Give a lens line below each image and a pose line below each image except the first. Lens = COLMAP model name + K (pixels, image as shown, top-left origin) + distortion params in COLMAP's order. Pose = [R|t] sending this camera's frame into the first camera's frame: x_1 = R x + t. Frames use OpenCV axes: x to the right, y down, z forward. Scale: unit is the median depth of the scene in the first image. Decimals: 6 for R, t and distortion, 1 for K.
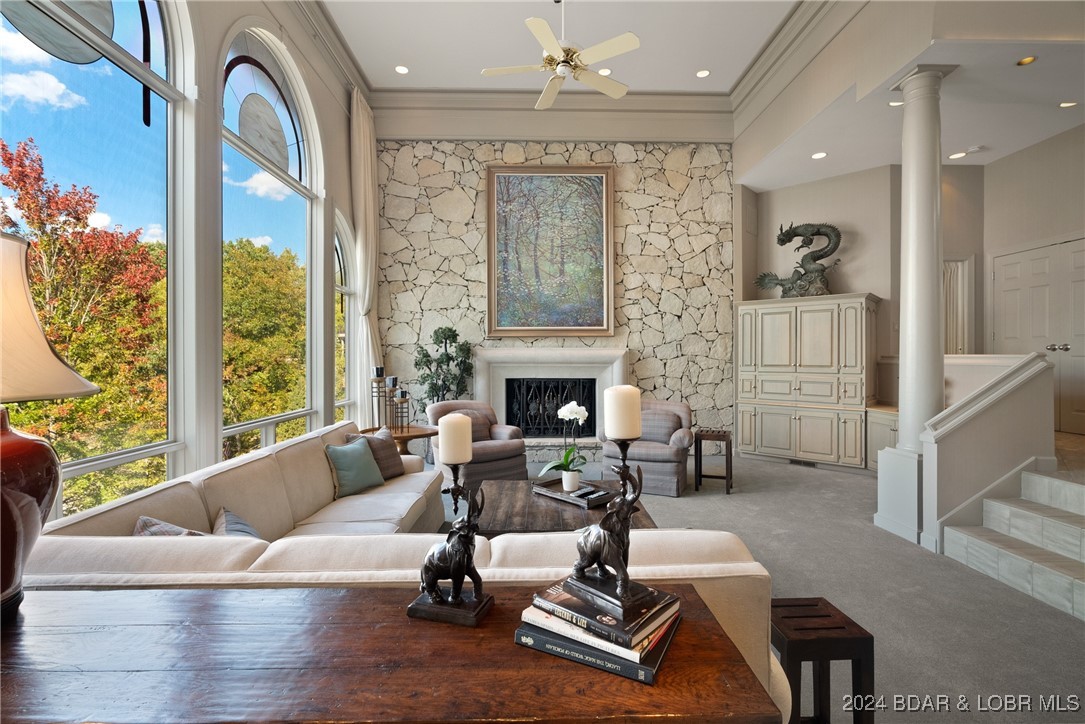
lens RADIAL K [[492.6, 0, 539.3], [0, 492.6, 362.5], [0, 0, 1]] dist [-0.011725, 0.004720]
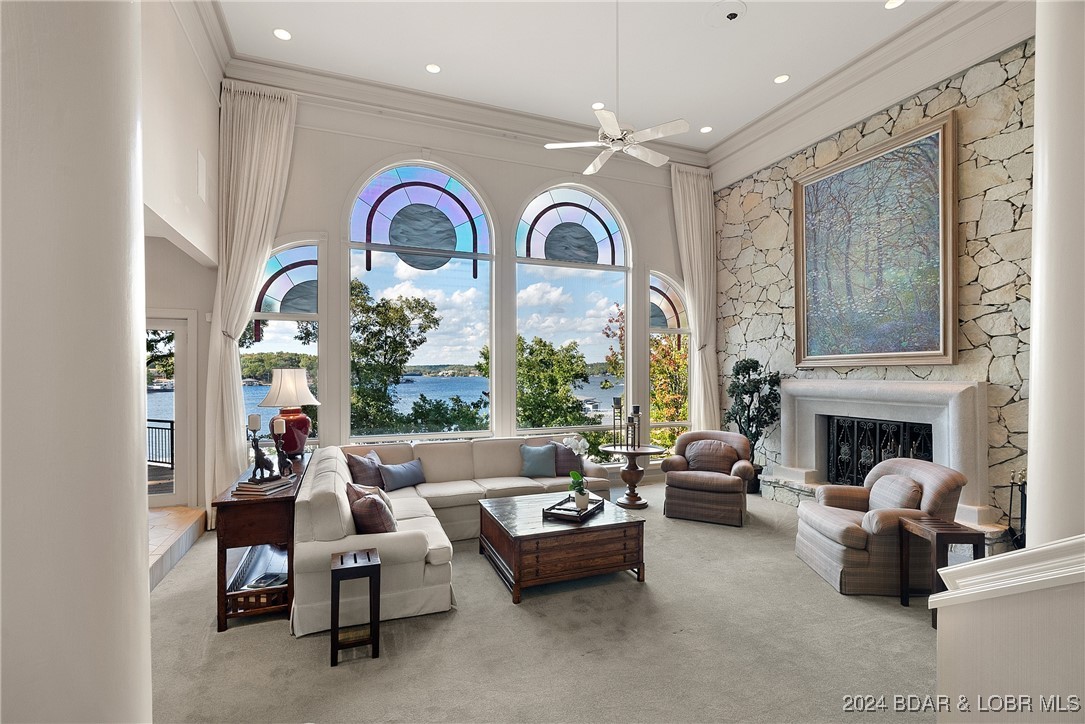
lens RADIAL K [[492.6, 0, 539.3], [0, 492.6, 362.5], [0, 0, 1]] dist [-0.011725, 0.004720]
pose [[0.346903, -0.019826, -0.937691, 0.576460], [0.004178, 0.999799, -0.019593, -0.044981], [0.937892, 0.002879, 0.346916, 0.235942]]
